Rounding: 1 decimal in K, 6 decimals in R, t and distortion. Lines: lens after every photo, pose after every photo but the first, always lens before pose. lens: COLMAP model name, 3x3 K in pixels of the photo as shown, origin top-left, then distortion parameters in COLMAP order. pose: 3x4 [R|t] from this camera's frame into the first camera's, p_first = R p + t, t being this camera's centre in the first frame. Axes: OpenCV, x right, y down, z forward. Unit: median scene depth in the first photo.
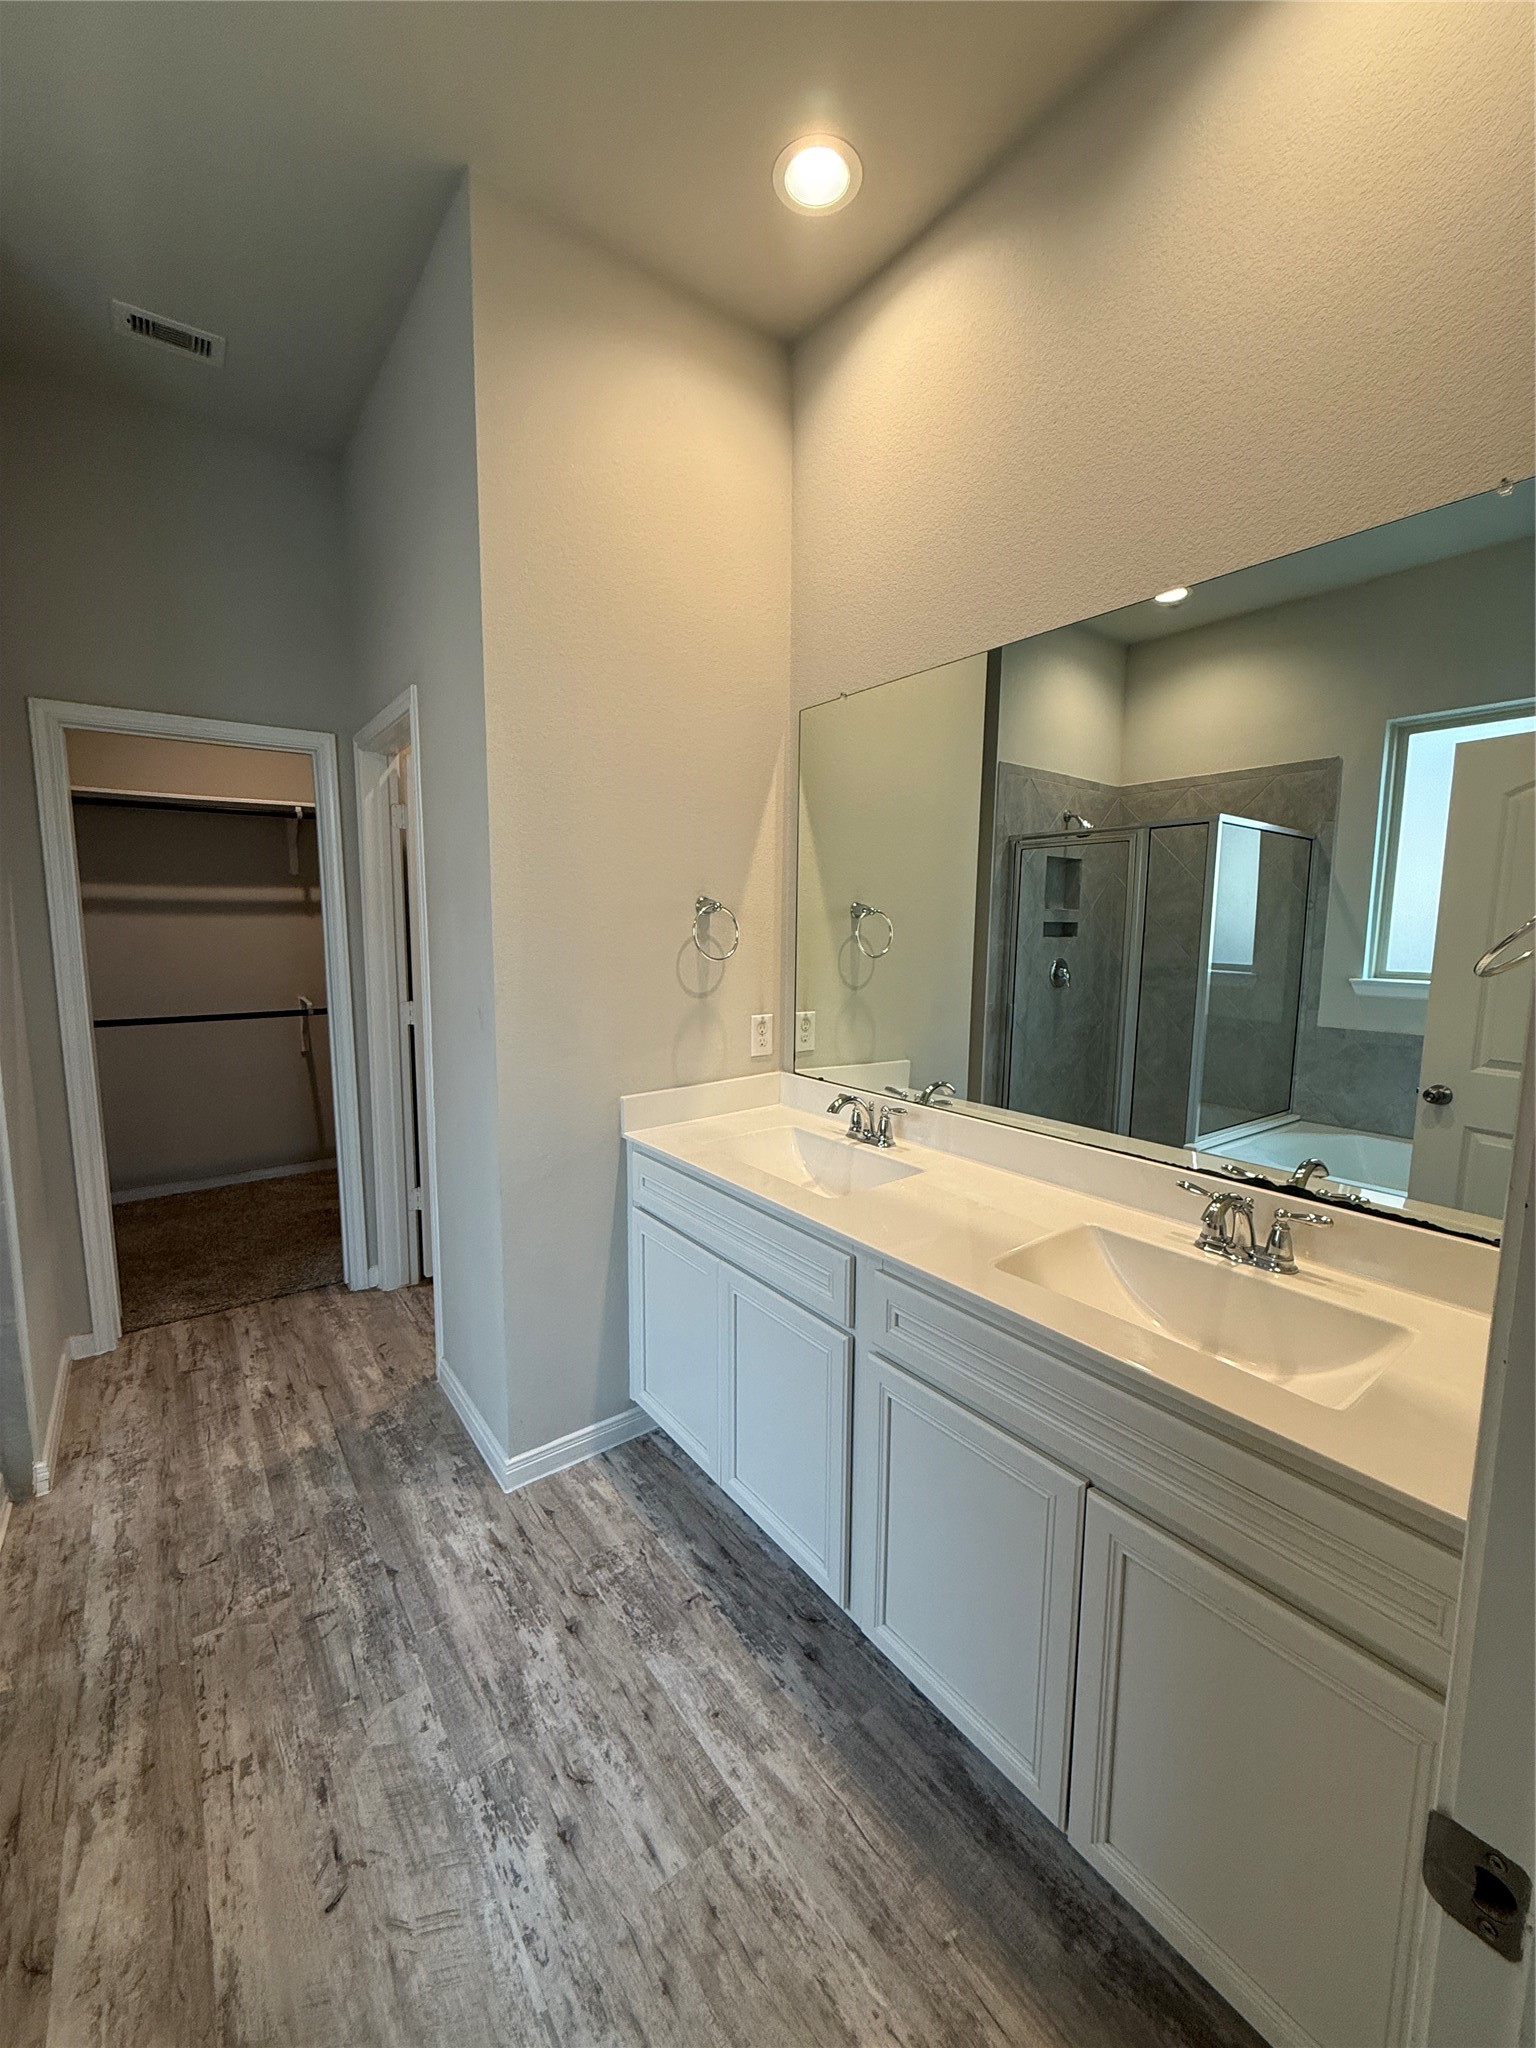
lens RADIAL K [[813.9, 0, 769.4], [0, 813.9, 1027.5], [0, 0, 1]] dist [-0.000015, 0.000448]
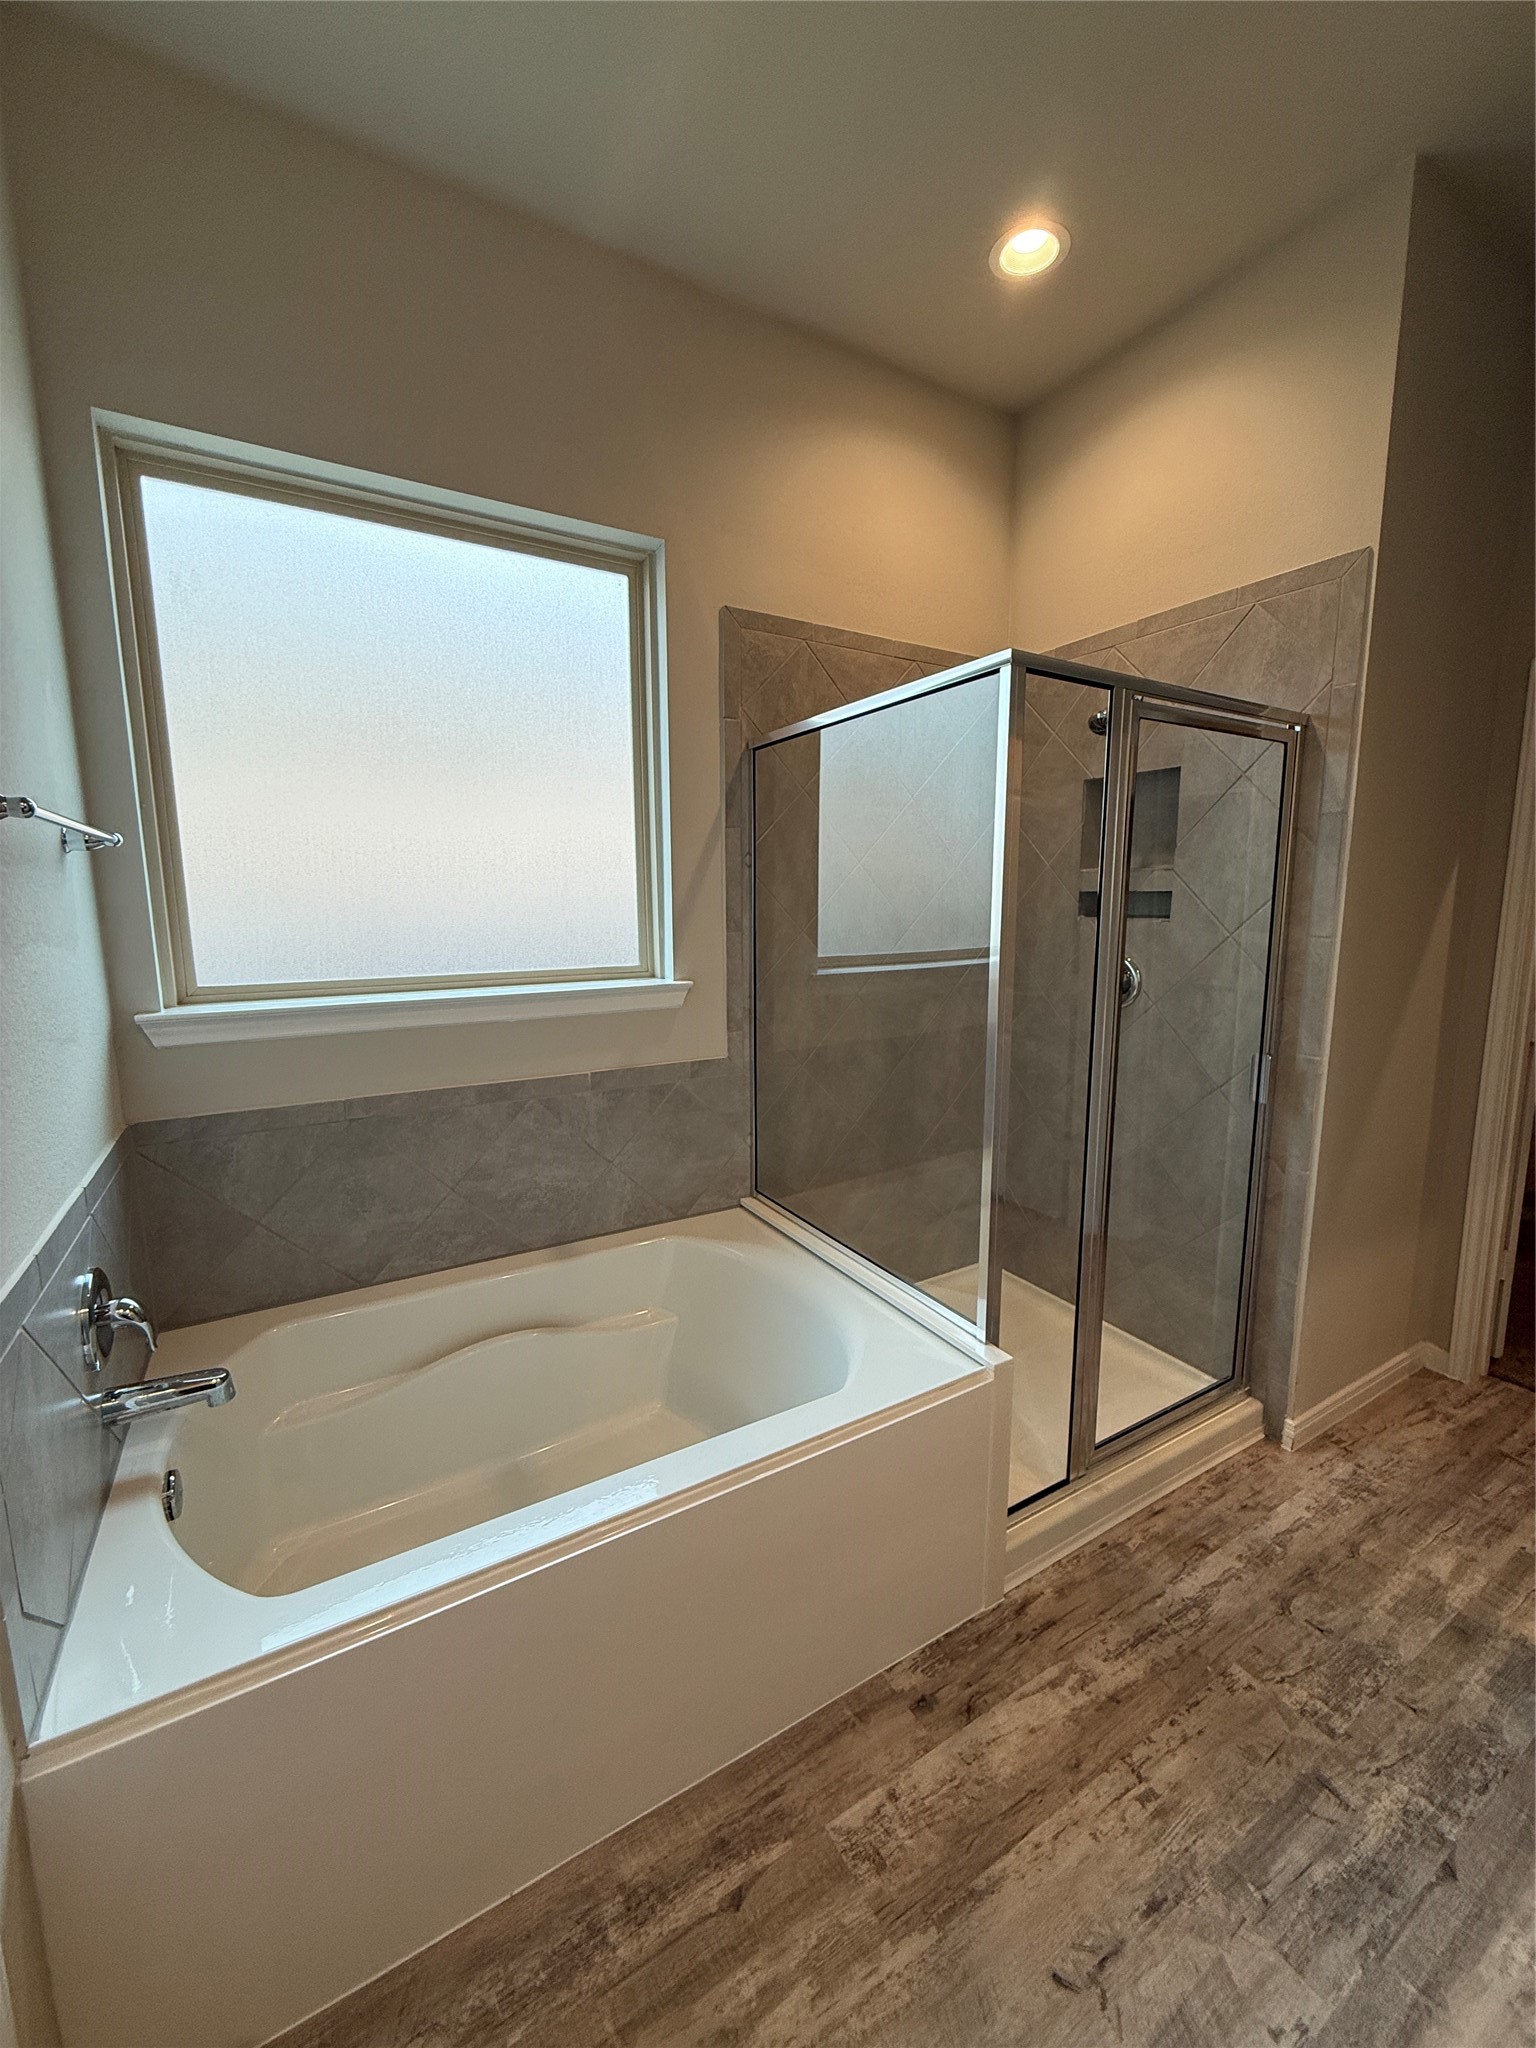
lens RADIAL K [[813.9, 0, 769.4], [0, 813.9, 1027.5], [0, 0, 1]] dist [-0.000015, 0.000448]
pose [[-0.115977, 0.148564, -0.982078, 0.179661], [-0.122408, 0.979076, 0.162565, -0.067018], [0.985680, 0.139068, -0.095365, 0.439477]]
